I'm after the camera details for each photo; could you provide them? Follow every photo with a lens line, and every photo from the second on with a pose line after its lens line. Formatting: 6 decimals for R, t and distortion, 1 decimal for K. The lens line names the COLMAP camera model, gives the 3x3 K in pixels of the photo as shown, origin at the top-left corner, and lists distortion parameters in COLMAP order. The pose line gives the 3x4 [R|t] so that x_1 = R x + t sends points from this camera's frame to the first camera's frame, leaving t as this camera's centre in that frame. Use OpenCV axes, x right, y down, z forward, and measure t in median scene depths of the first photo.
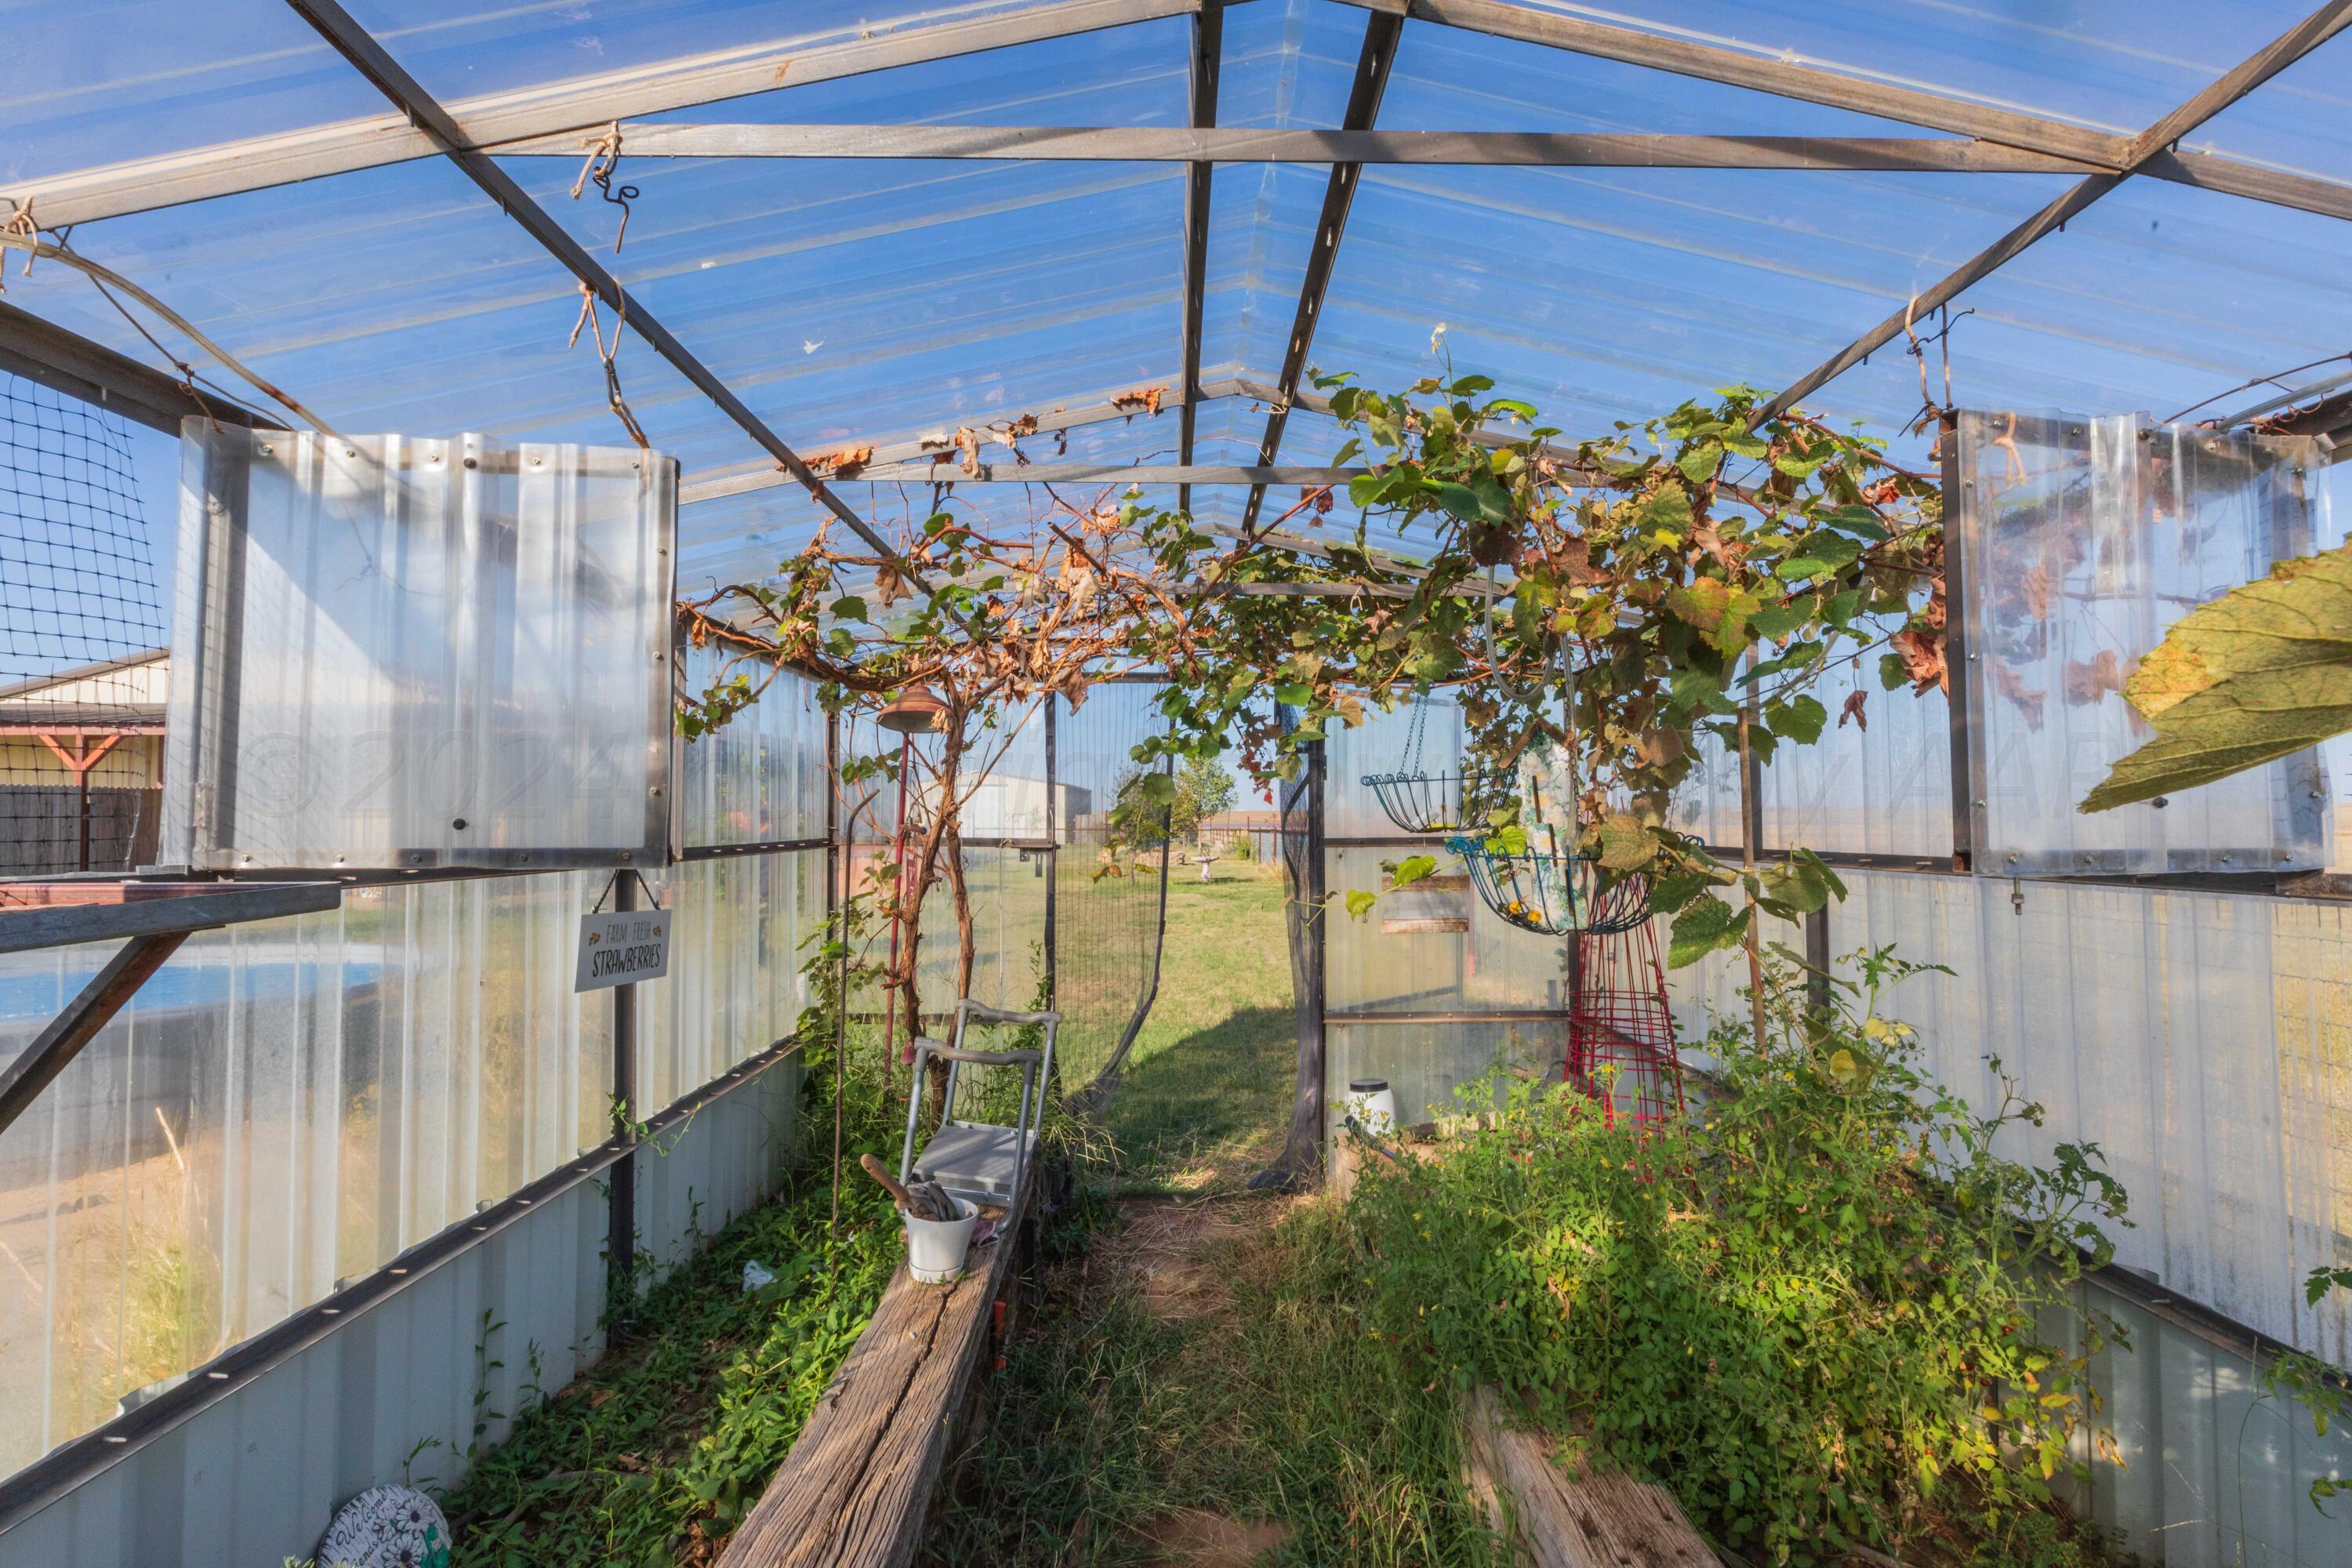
lens RADIAL K [[1062.3, 0, 1179.3], [0, 1062.3, 786.4], [0, 0, 1]] dist [-0.000762, 0.000193]
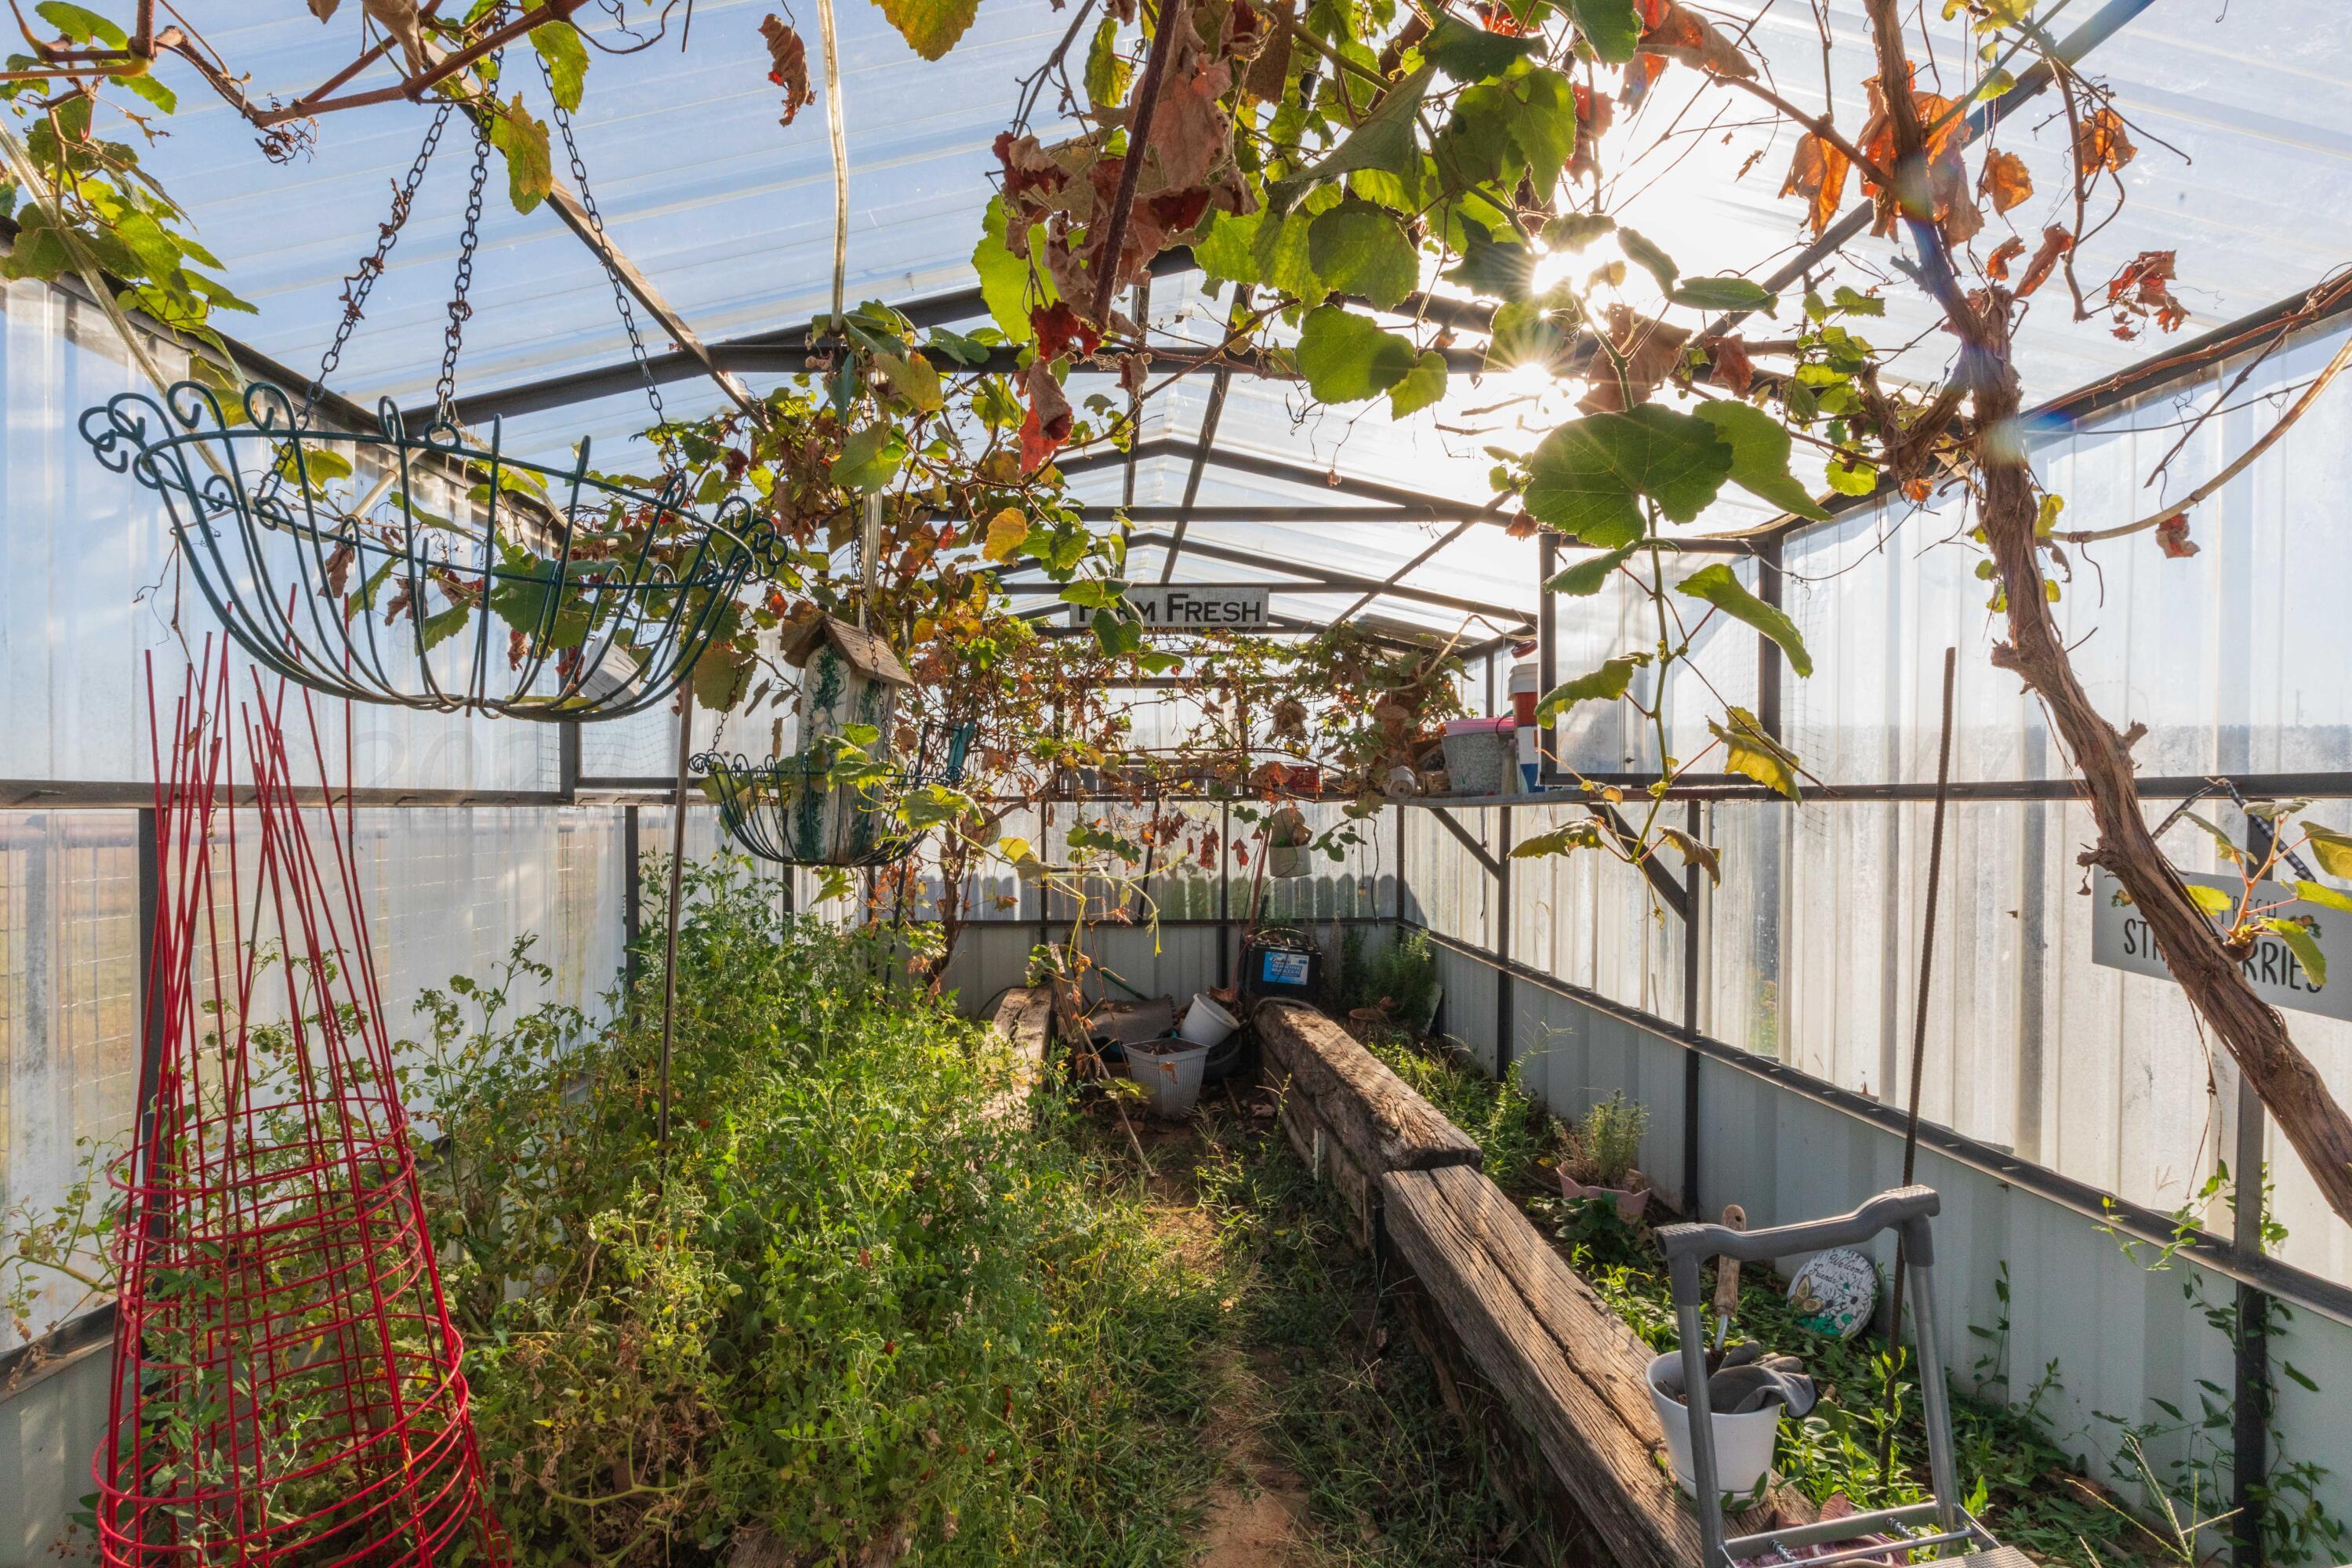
lens RADIAL K [[1062.3, 0, 1175.8], [0, 1062.3, 792.4], [0, 0, 1]] dist [-0.000762, 0.000193]
pose [[-0.998792, -0.001524, -0.049112, 0.159021], [-0.000011, 0.999526, -0.030782, 0.092521], [0.049135, -0.030745, -0.998319, 2.179362]]
